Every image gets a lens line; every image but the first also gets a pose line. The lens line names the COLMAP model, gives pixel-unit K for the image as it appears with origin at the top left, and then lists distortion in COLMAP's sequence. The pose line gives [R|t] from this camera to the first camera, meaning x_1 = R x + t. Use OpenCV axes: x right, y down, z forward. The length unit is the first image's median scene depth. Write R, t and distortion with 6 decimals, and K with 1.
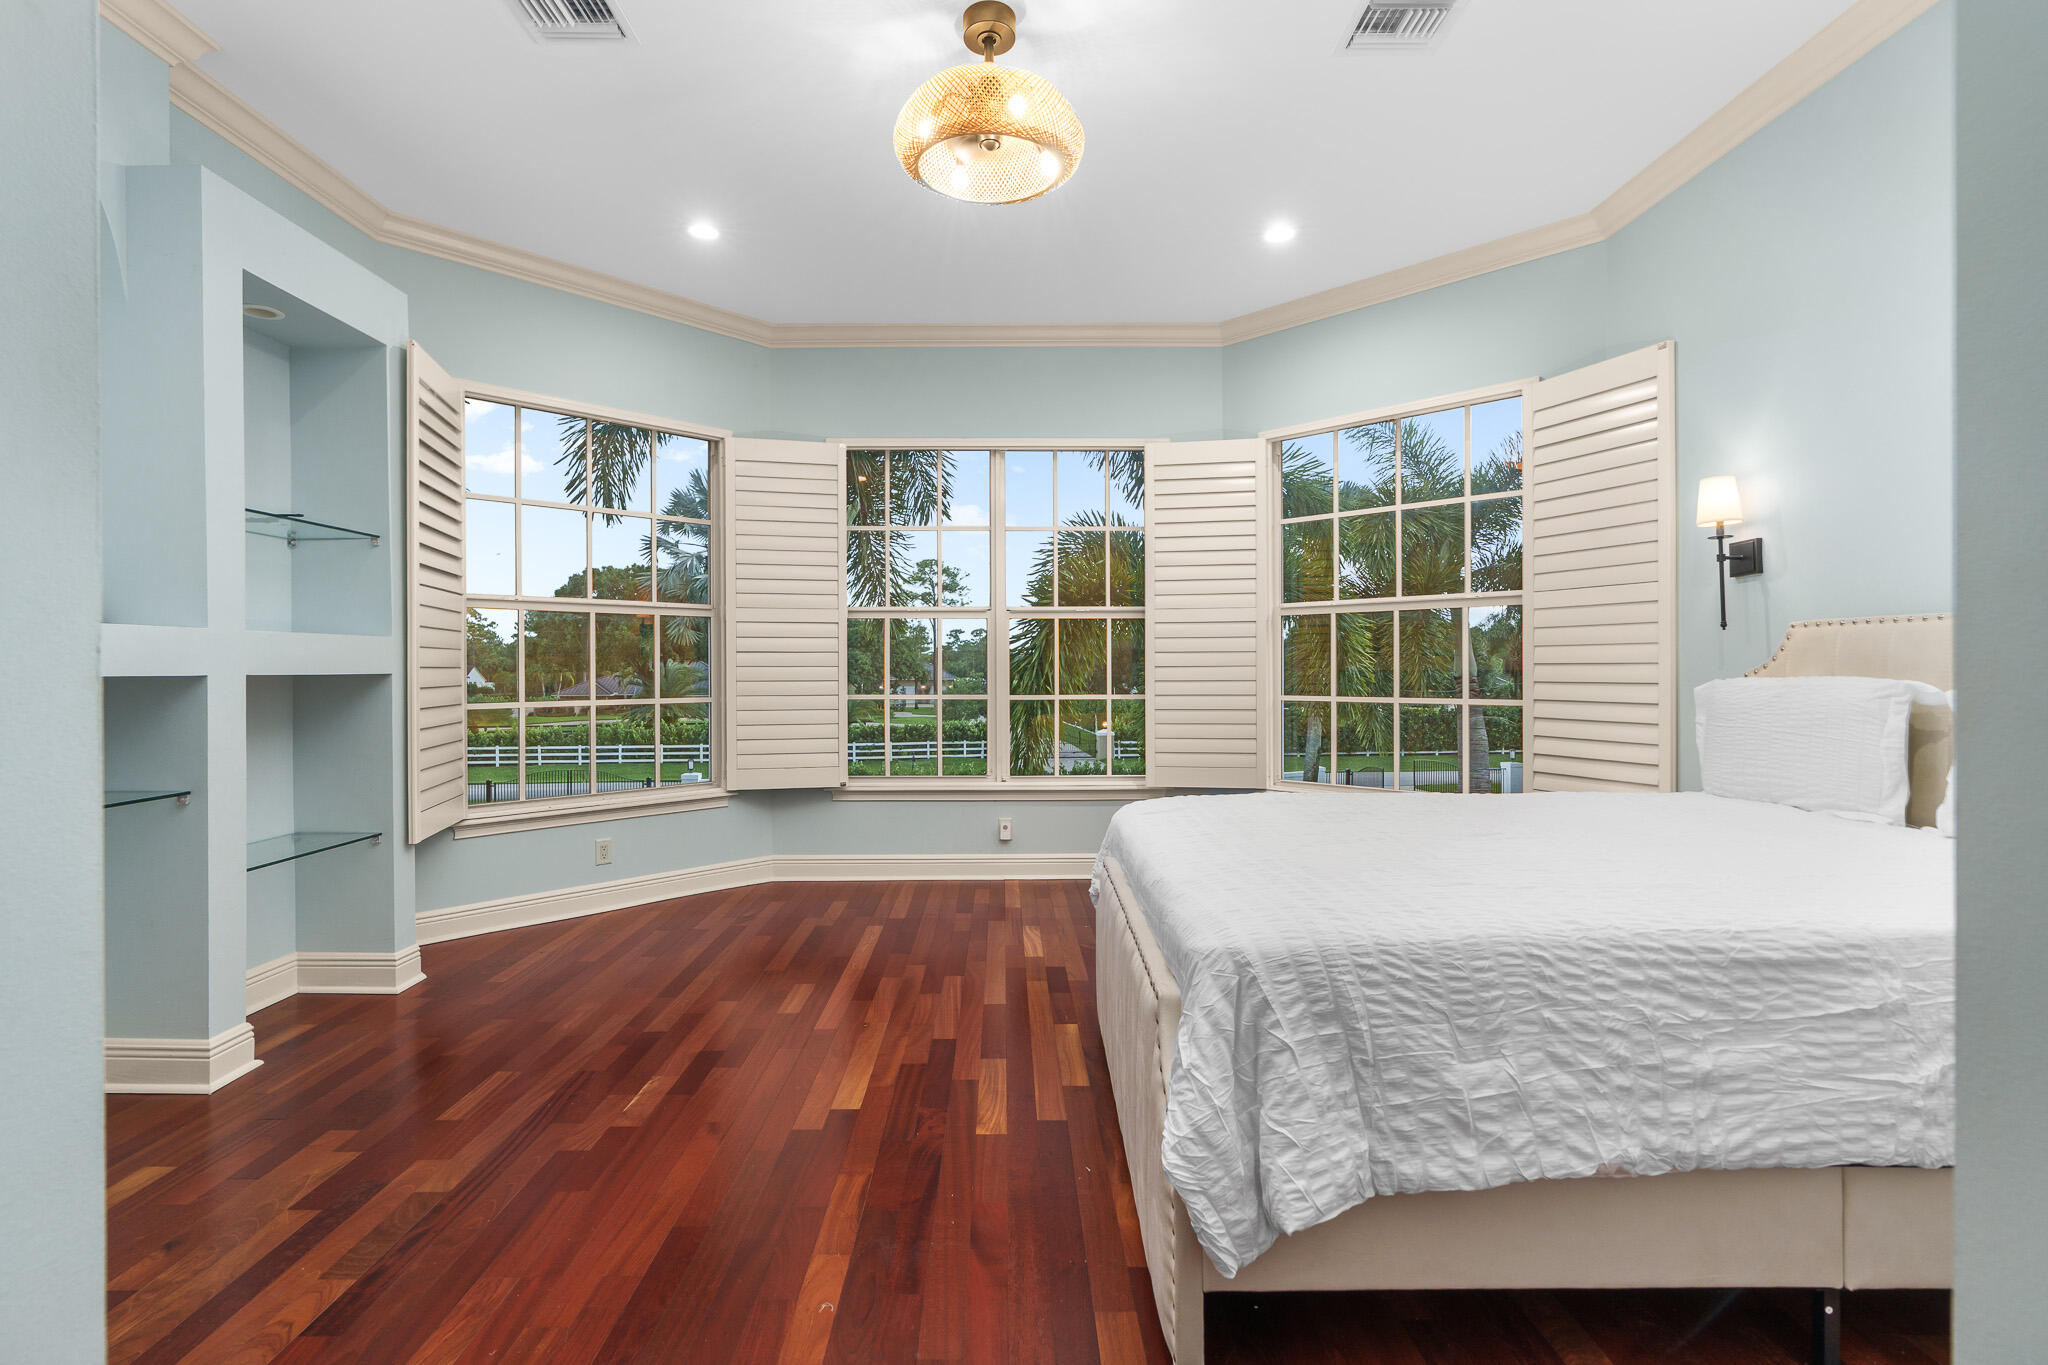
lens RADIAL K [[923.9, 0, 1013.9], [0, 923.9, 680.2], [0, 0, 1]] dist [-0.004421, 0.000311]
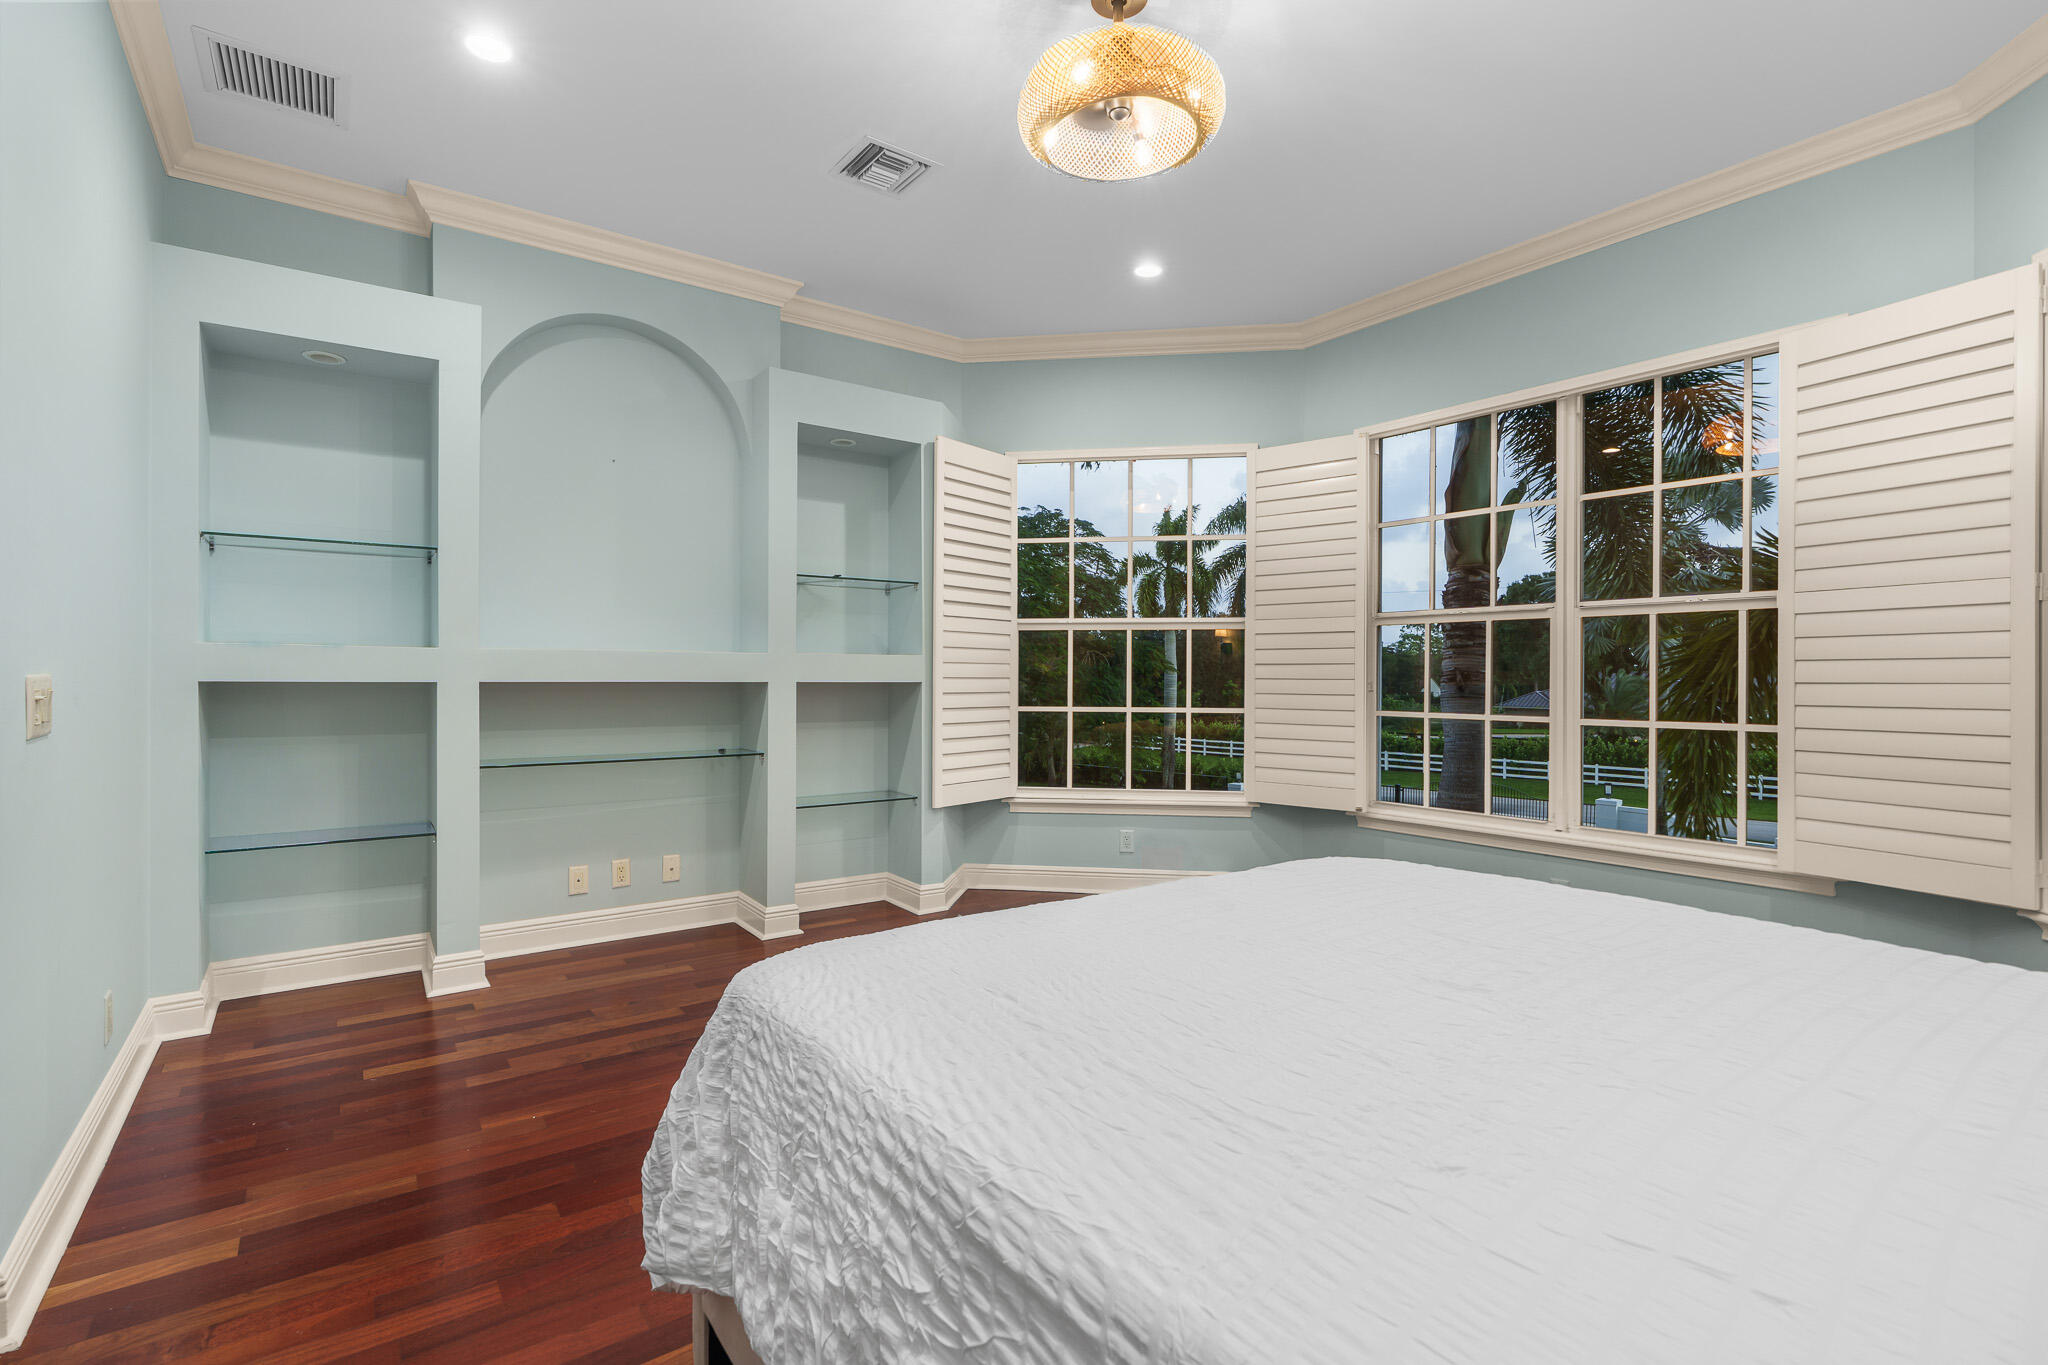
lens RADIAL K [[923.9, 0, 1018.2], [0, 923.9, 693.5], [0, 0, 1]] dist [-0.004421, 0.000311]
pose [[0.584768, 0.009458, -0.811145, 0.529762], [-0.008345, 0.999949, 0.005643, 0.000978], [0.811157, 0.003470, 0.584818, 0.312869]]
